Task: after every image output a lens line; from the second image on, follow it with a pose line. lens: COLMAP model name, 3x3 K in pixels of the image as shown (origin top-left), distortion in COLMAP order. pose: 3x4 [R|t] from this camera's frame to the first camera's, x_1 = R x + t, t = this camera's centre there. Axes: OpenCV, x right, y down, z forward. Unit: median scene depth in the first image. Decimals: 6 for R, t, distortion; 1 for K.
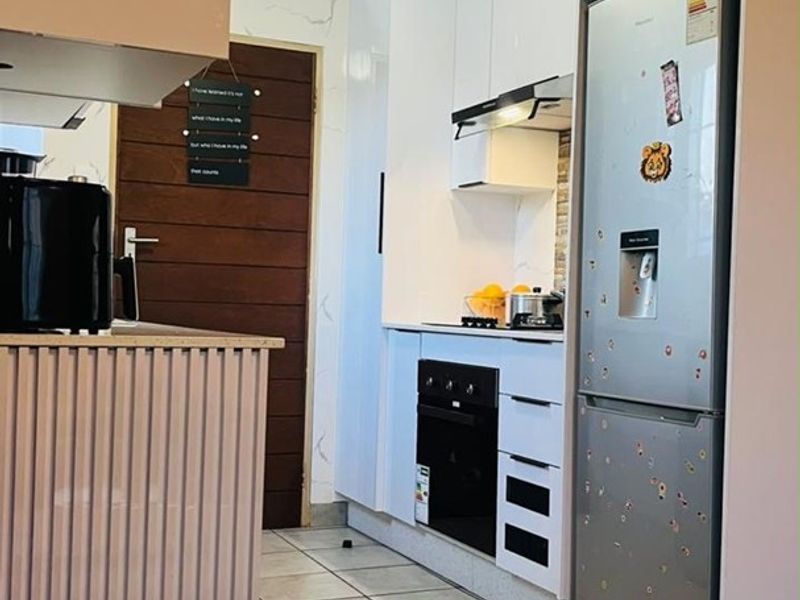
lens RADIAL K [[1069.3, 0, 401.7], [0, 1069.3, 318.5], [0, 0, 1]] dist [0.038766, -0.006397]
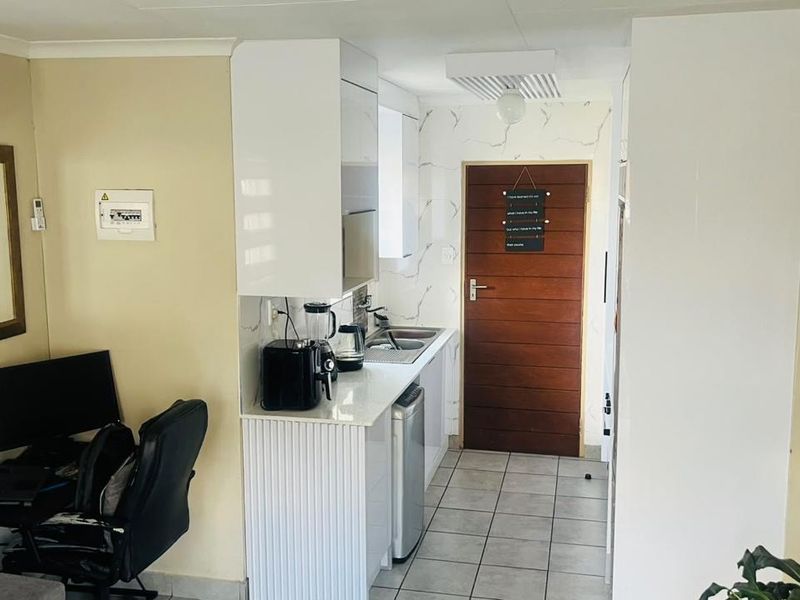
lens RADIAL K [[794.1, 0, 400.0], [0, 794.1, 300.0], [0, 0, 1]] dist [0.121438, -0.338541]
pose [[0.796251, 0.051445, -0.602776, 0.487898], [0.020428, 0.993523, 0.111779, -0.219831], [0.604622, -0.101317, 0.790043, -0.123205]]
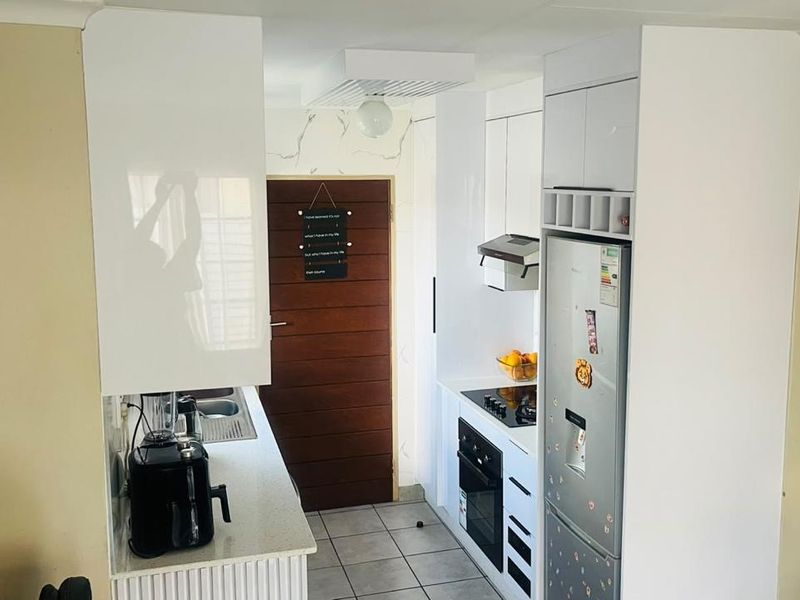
lens RADIAL K [[794.1, 0, 400.0], [0, 794.1, 300.0], [0, 0, 1]] dist [0.121438, -0.338541]
pose [[0.987762, -0.017092, -0.155030, 0.108945], [0.037088, 0.991206, 0.127027, -0.262905], [0.151495, -0.131222, 0.979709, -0.052635]]
